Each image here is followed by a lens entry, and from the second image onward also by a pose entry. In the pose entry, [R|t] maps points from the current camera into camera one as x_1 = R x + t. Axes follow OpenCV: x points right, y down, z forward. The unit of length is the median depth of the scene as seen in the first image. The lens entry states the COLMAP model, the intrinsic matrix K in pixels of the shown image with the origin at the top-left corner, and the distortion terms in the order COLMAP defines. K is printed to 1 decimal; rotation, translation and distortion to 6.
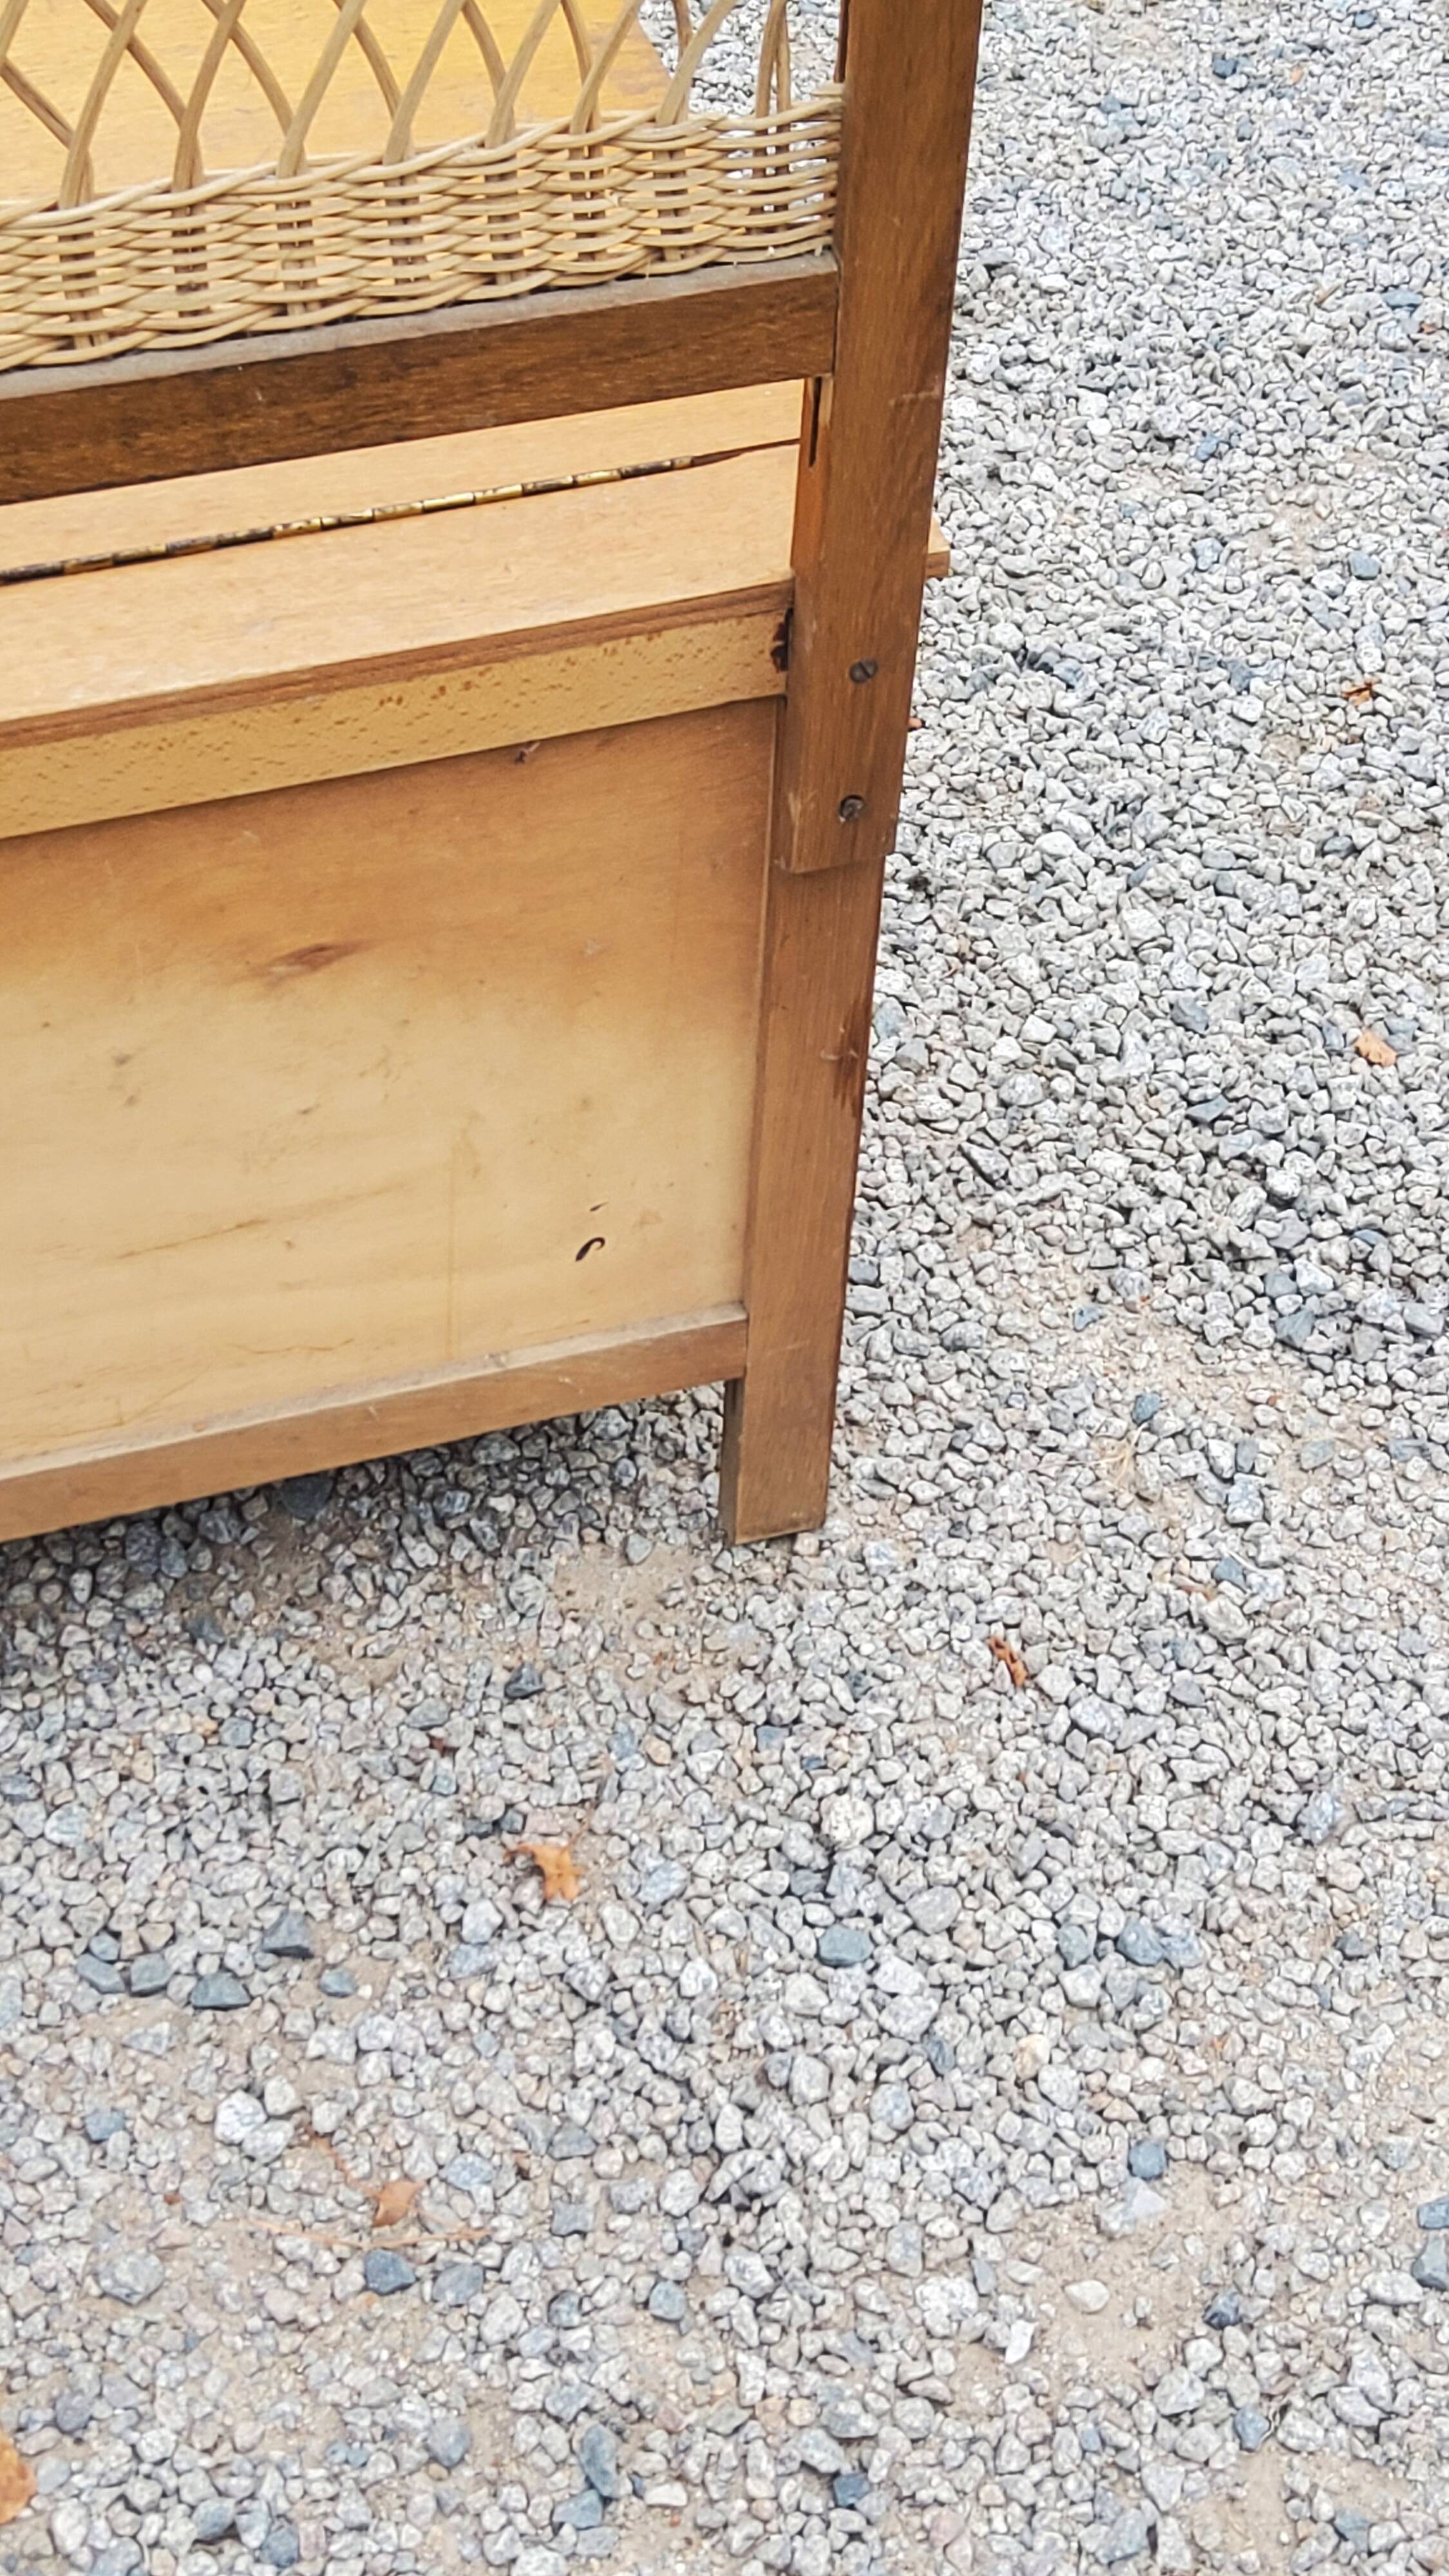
lens RADIAL K [[3942.6, 0, 719.6], [0, 3942.6, 1287.4], [0, 0, 1]] dist [0.147675, 0.000000]
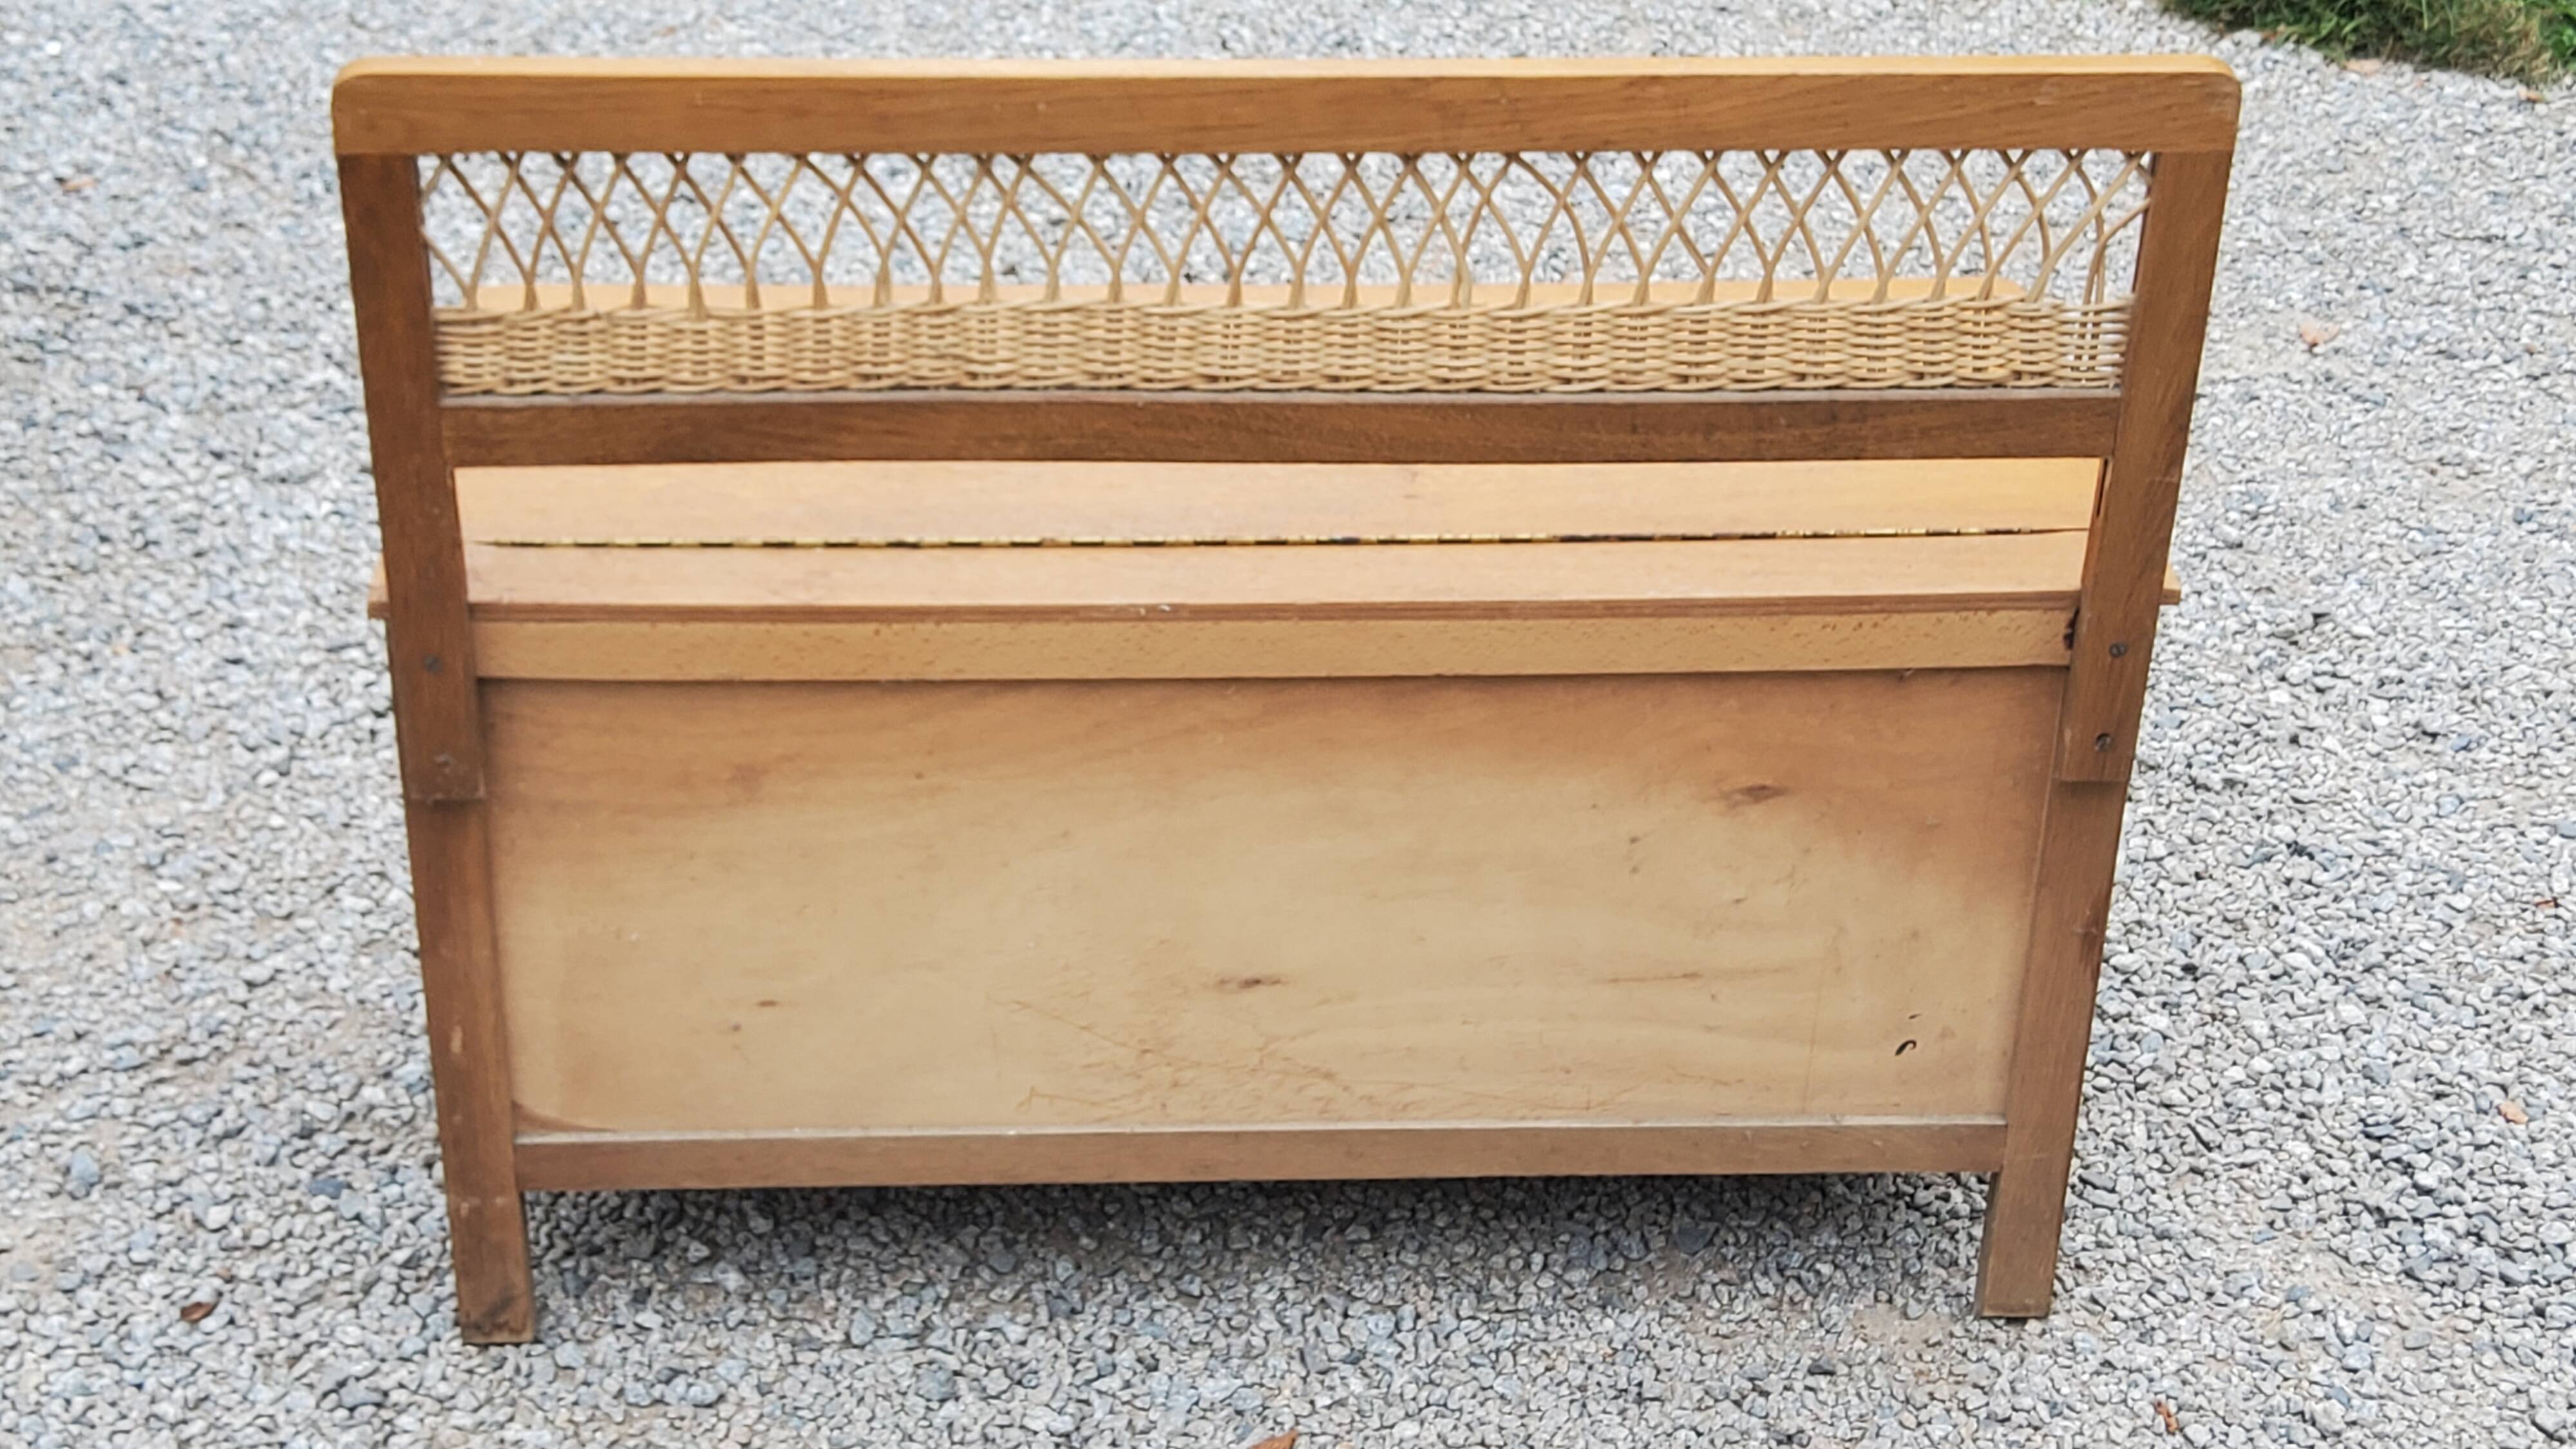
lens RADIAL K [[3942.6, 0, 1279.2], [0, 3942.6, 724.2], [0, 0, 1]] dist [0.147675, 0.000000]
pose [[0.963609, 0.122267, -0.237715, 0.077015], [-0.186375, 0.944776, -0.269558, 0.308265], [0.191630, 0.304053, 0.933183, -0.485193]]
